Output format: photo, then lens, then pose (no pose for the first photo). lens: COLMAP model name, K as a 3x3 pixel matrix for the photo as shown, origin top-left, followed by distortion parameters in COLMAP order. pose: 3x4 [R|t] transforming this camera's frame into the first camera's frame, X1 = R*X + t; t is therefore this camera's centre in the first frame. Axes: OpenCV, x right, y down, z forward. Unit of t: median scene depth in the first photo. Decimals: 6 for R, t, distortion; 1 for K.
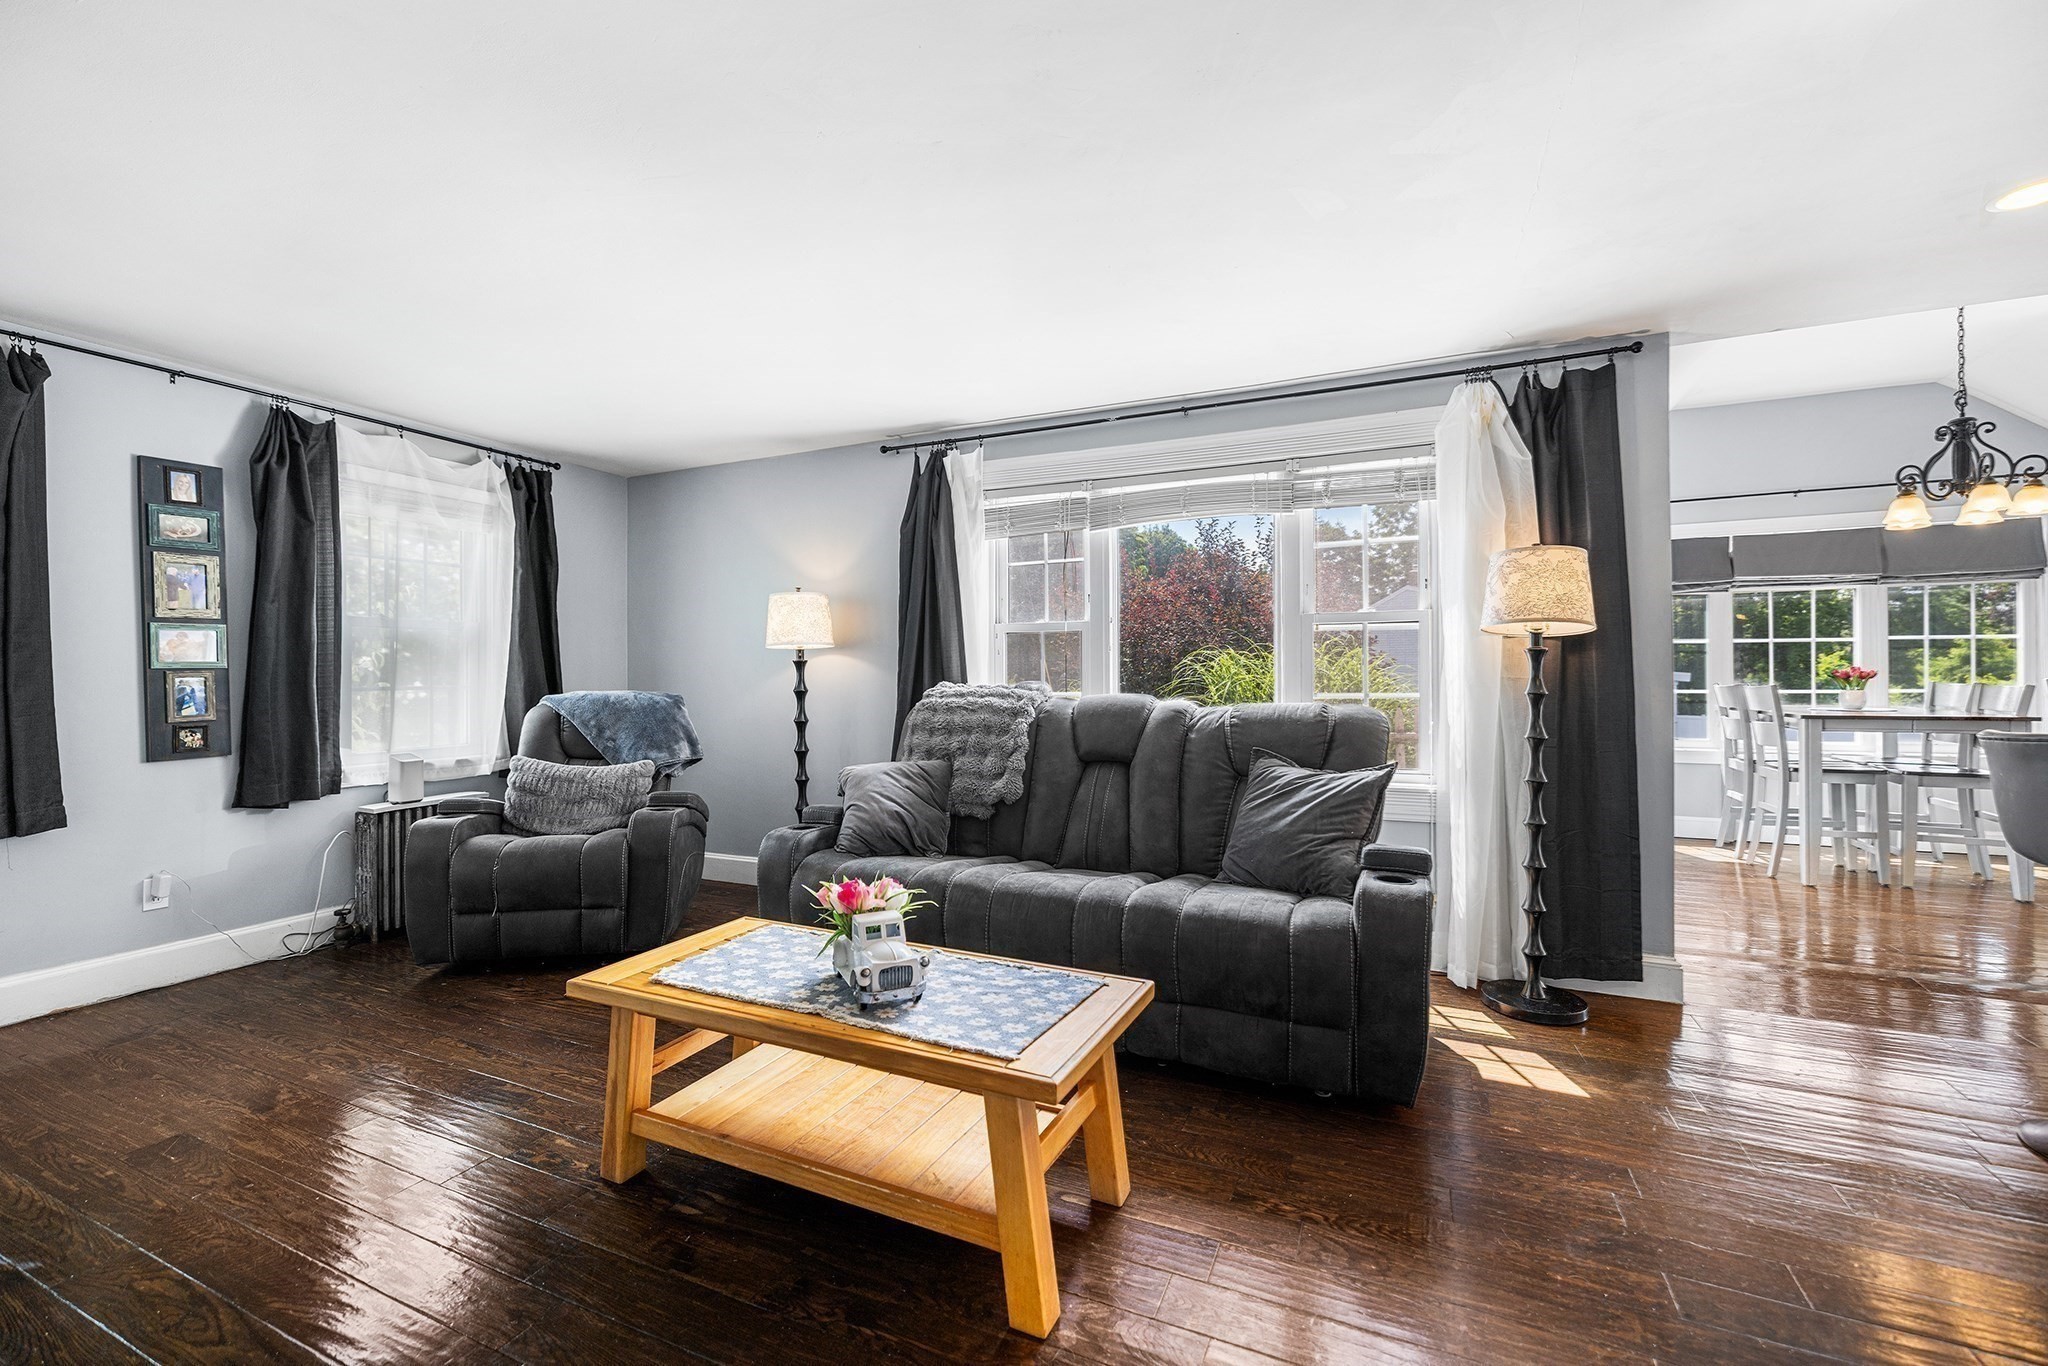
lens RADIAL K [[873.8, 0, 1017.2], [0, 873.8, 674.7], [0, 0, 1]] dist [0.001872, 0.000548]
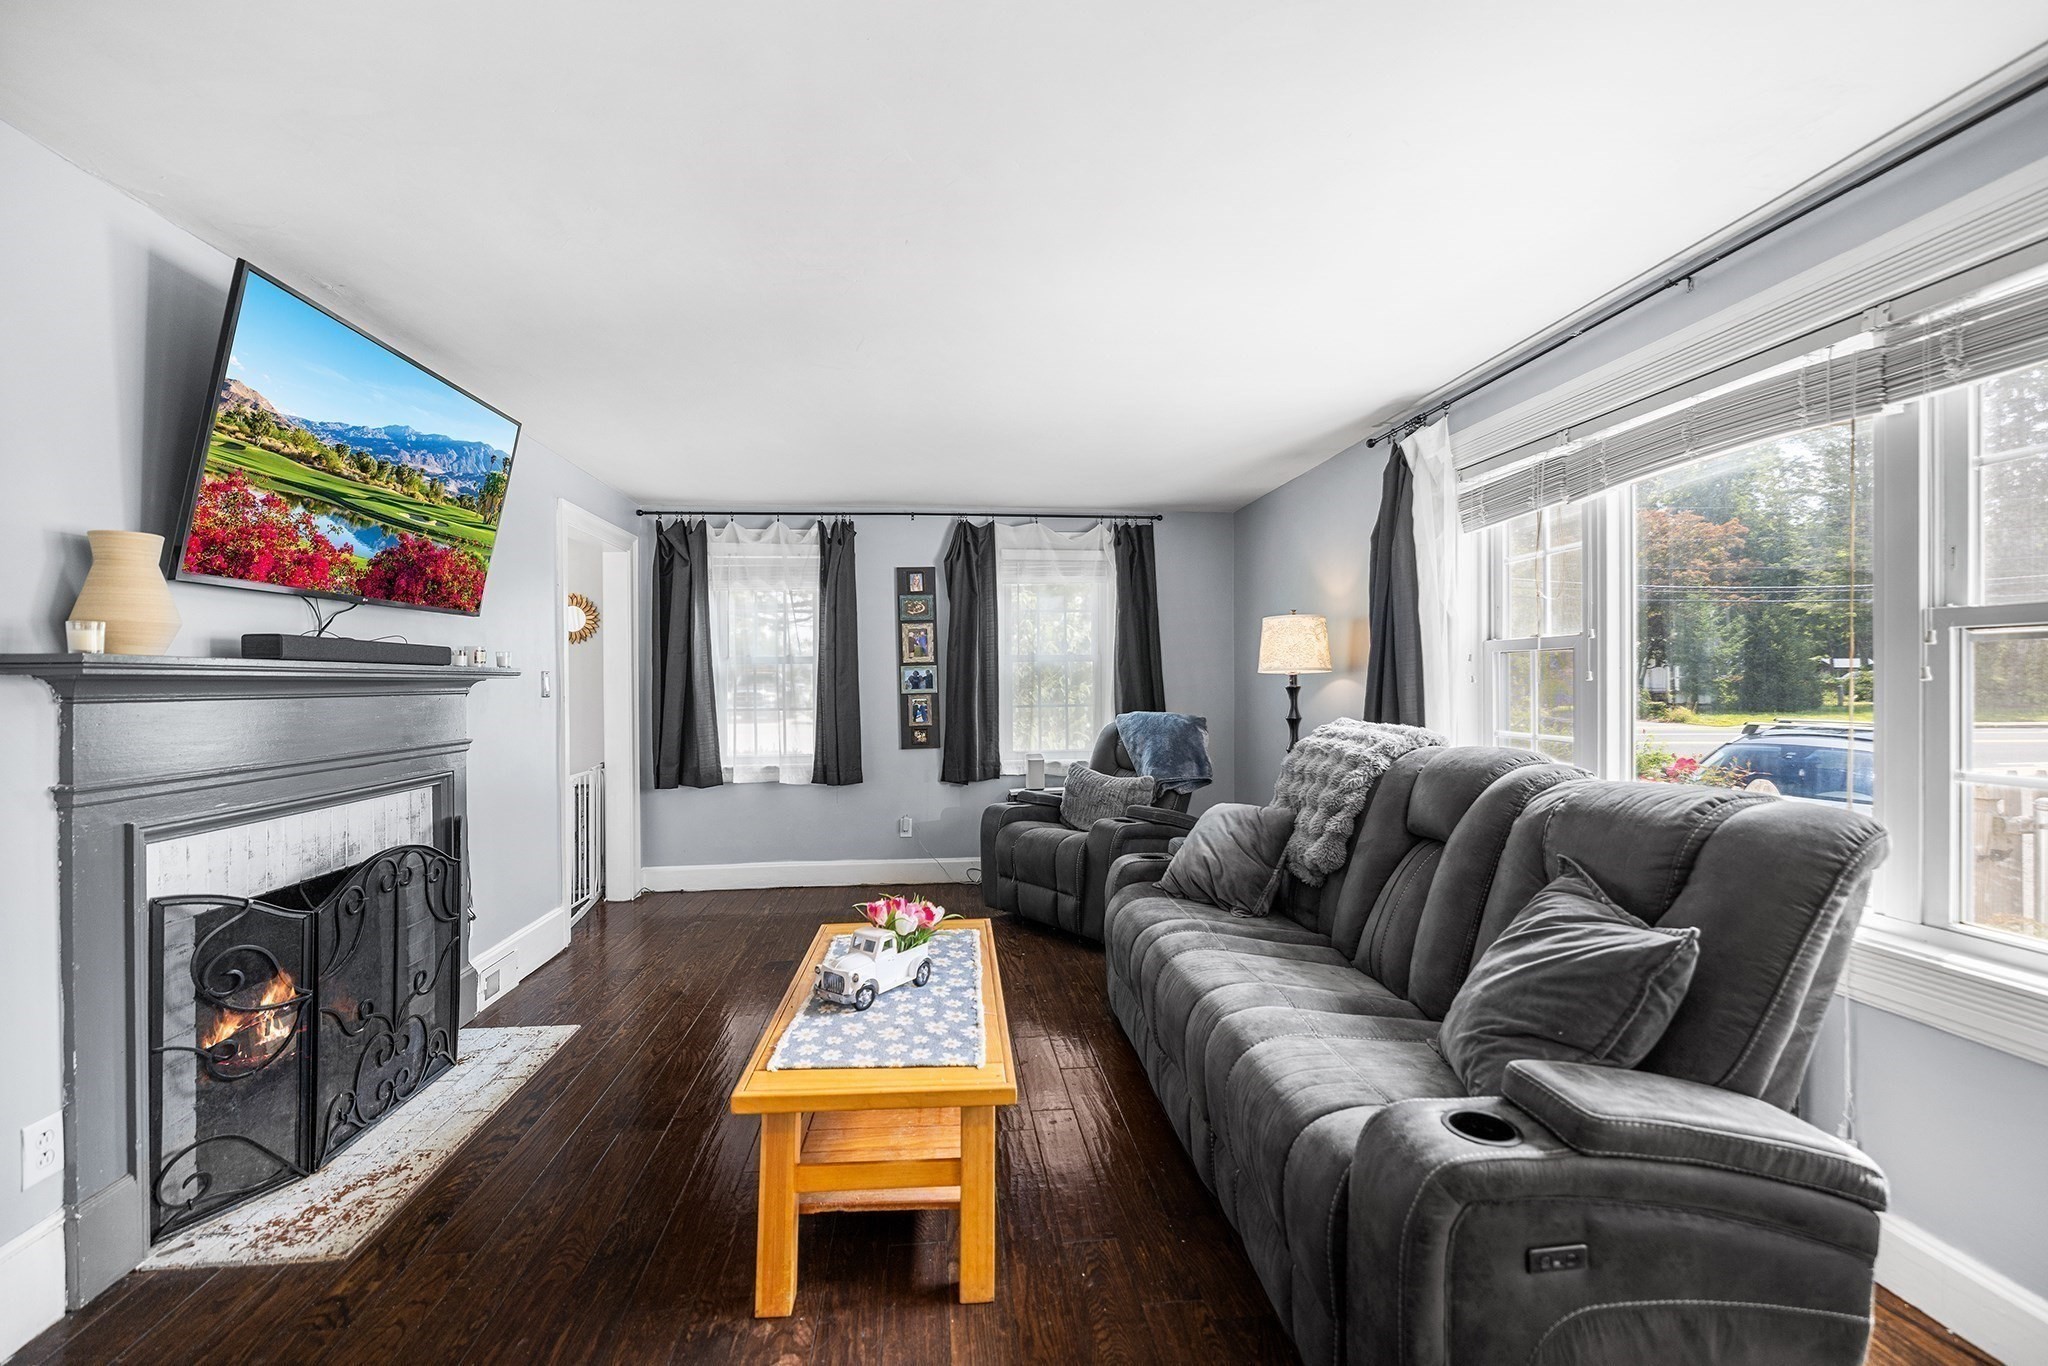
lens RADIAL K [[873.8, 0, 1014.3], [0, 873.8, 687.2], [0, 0, 1]] dist [0.001872, 0.000548]
pose [[0.499981, 0.008029, -0.865999, 0.510354], [0.005921, 0.999902, 0.012689, -0.035355], [0.866016, -0.011472, 0.499885, 0.312342]]
